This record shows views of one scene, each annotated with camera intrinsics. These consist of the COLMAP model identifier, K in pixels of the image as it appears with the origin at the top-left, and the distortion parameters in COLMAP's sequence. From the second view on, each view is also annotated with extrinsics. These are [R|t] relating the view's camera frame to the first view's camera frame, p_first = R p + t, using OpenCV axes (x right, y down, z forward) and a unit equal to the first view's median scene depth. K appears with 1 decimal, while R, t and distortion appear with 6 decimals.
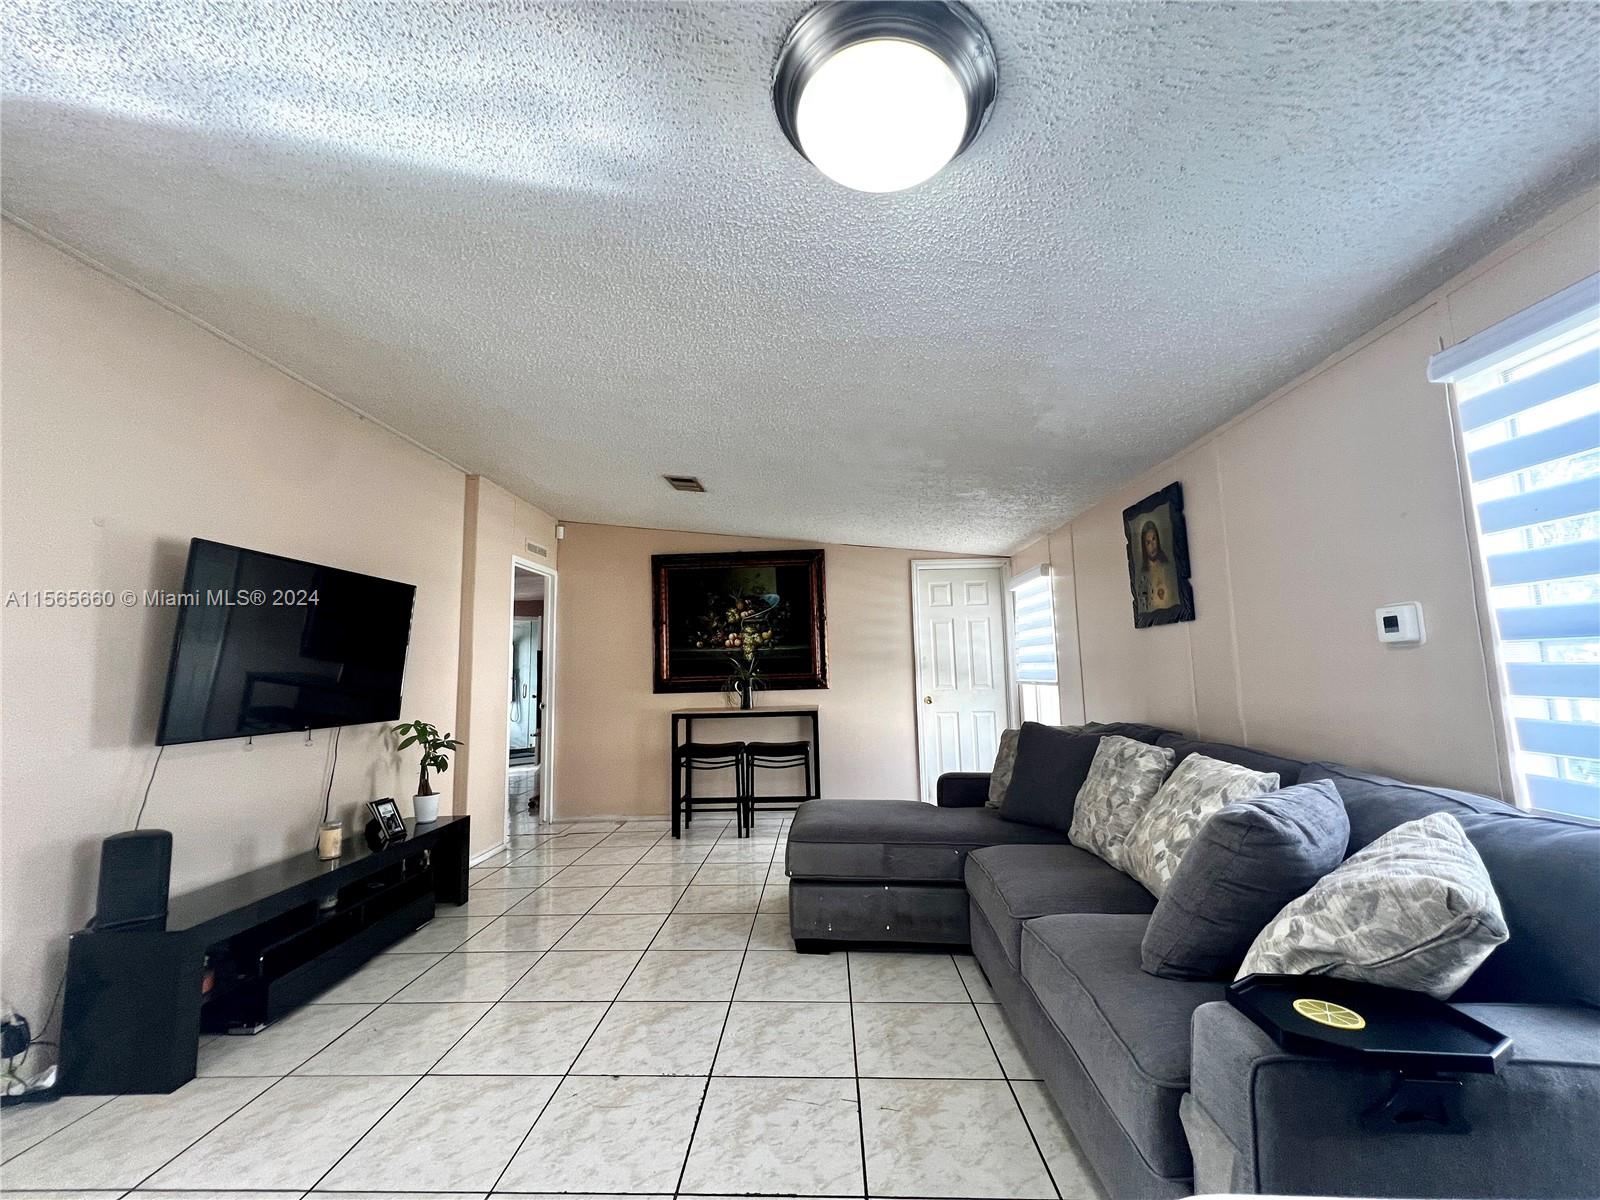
lens RADIAL K [[636.4, 0, 796.3], [0, 636.4, 594.9], [0, 0, 1]] dist [-0.002632, -0.000109]
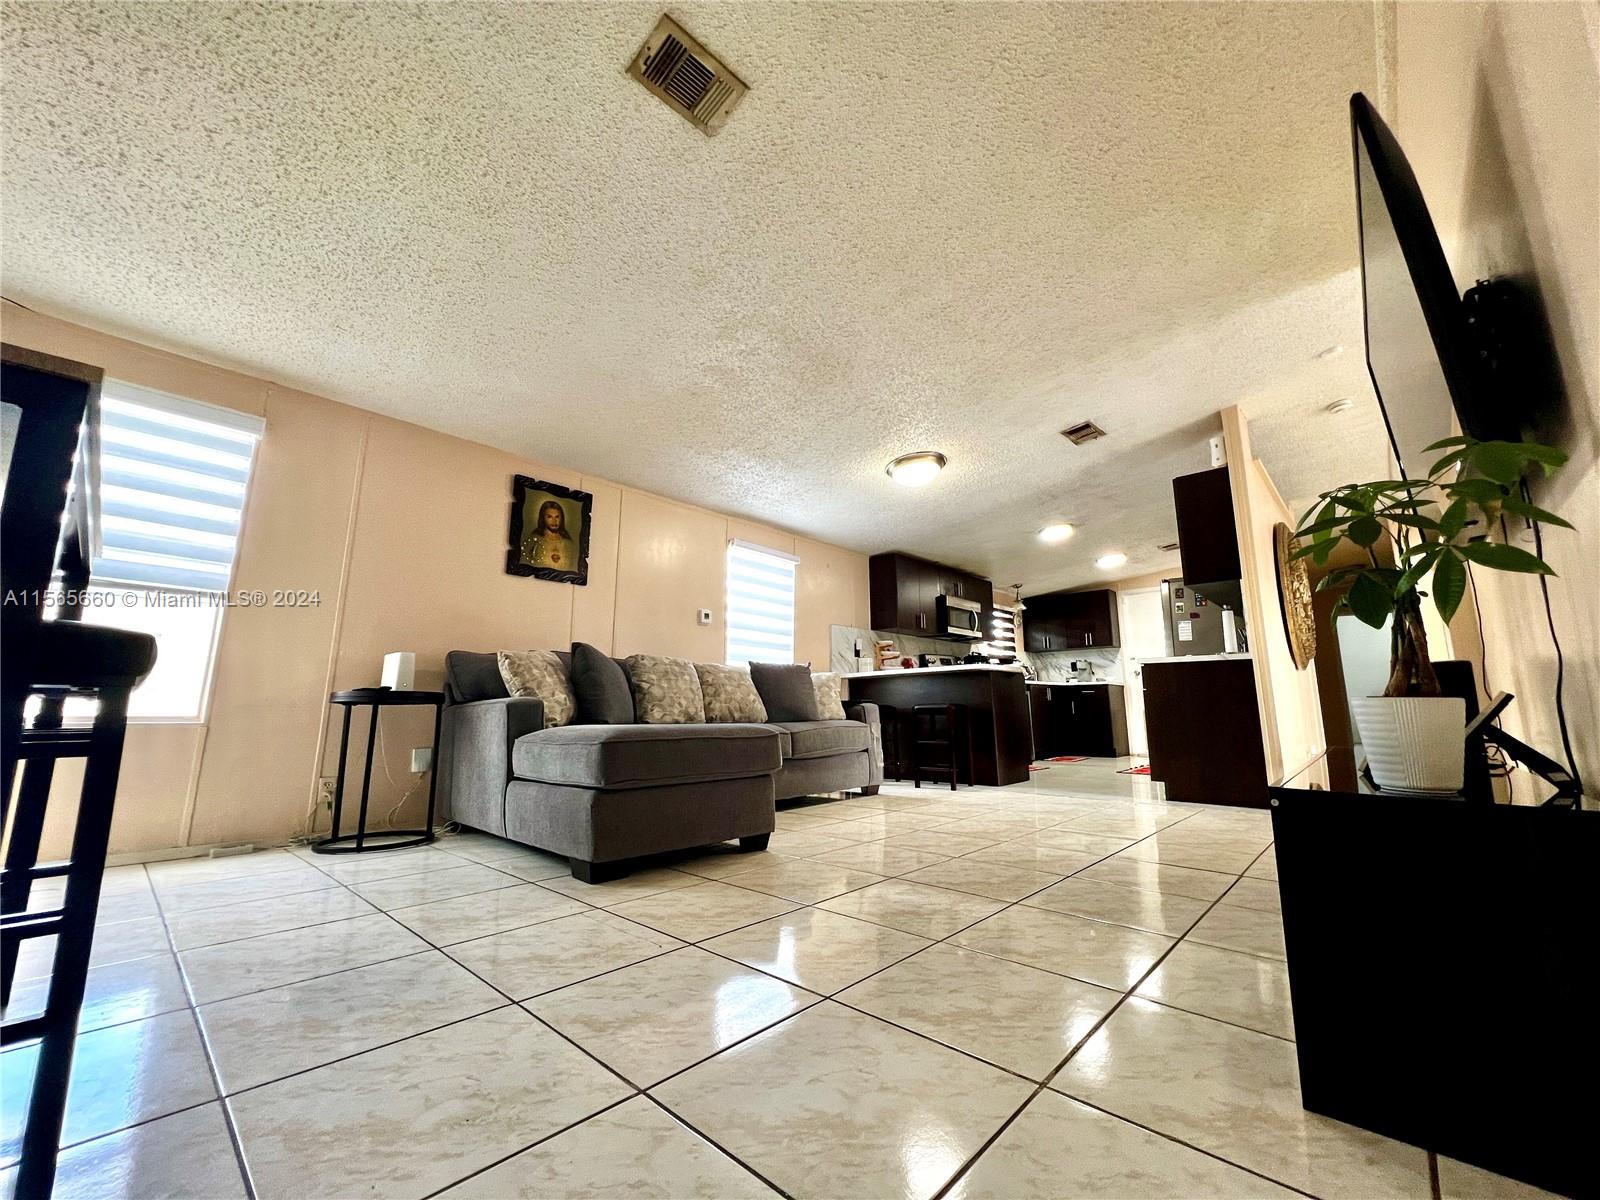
lens RADIAL K [[636.4, 0, 796.3], [0, 636.4, 594.9], [0, 0, 1]] dist [-0.002632, -0.000109]
pose [[-0.758899, 0.139174, 0.636163, -0.380645], [-0.065067, 0.955802, -0.286721, 0.247002], [-0.647950, -0.258985, -0.716301, 0.938693]]
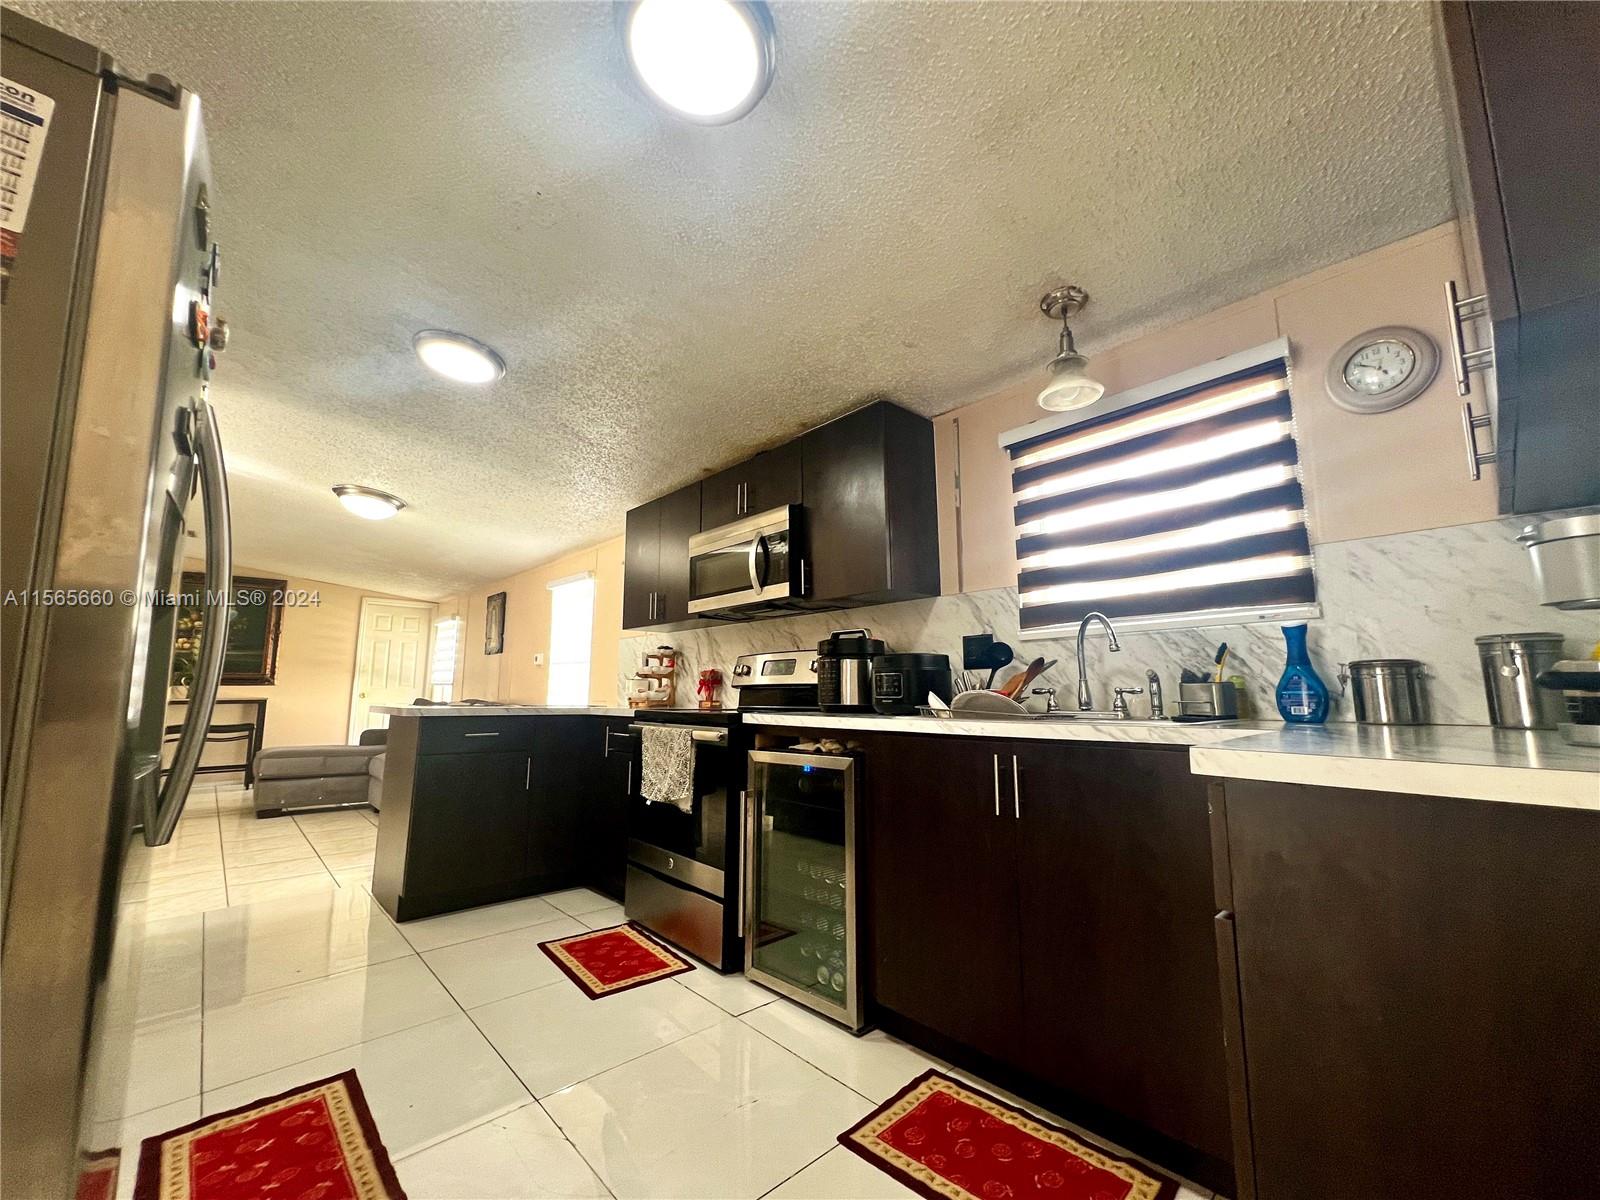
lens RADIAL K [[642.4, 0, 793.9], [0, 642.4, 596.0], [0, 0, 1]] dist [-0.000052, 0.000047]
pose [[0.709733, 0.122759, 0.693692, -0.141395], [-0.103365, 0.992189, -0.069827, -0.058863], [-0.696846, -0.022145, 0.716879, -0.747558]]
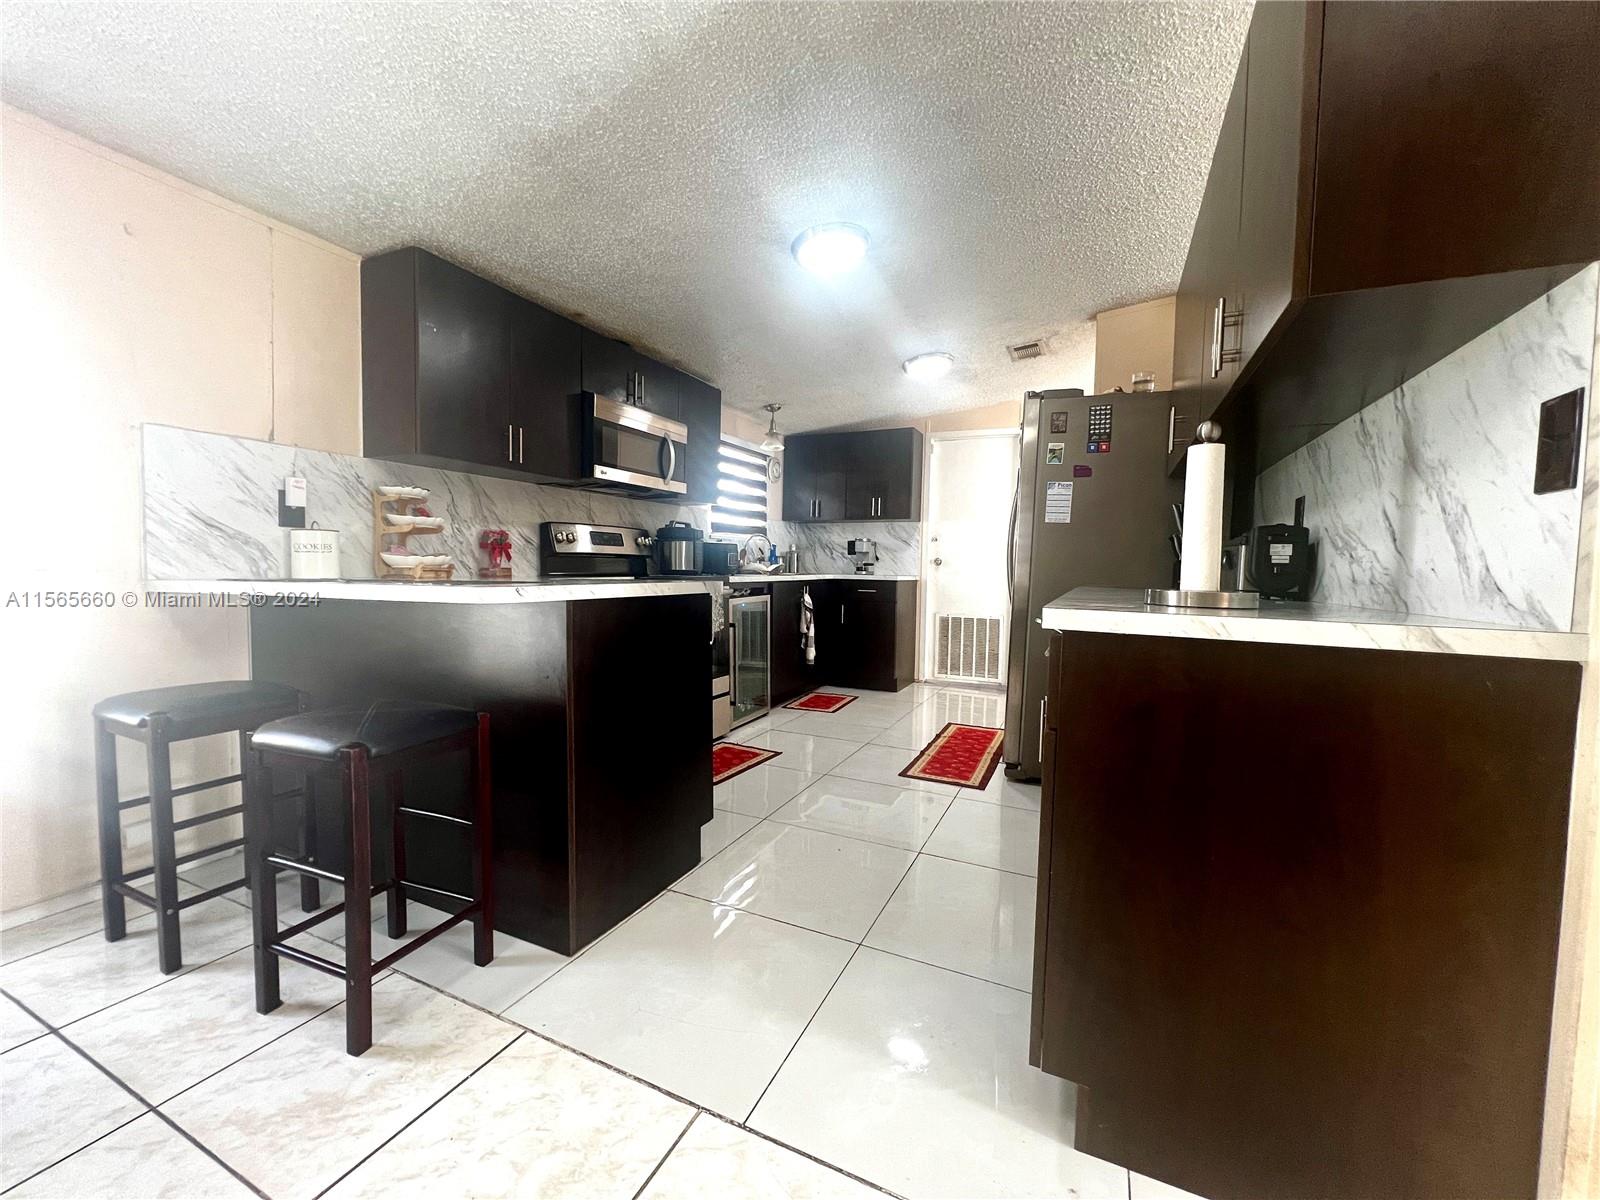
lens RADIAL K [[638.0, 0, 800.0], [0, 638.0, 600.0], [0, 0, 1]] dist [0.000307, 0.000009]
pose [[-0.923881, -0.017259, 0.382292, -0.181163], [-0.049259, 0.996035, -0.074077, 0.073644], [-0.379497, -0.087270, -0.921068, 0.245225]]
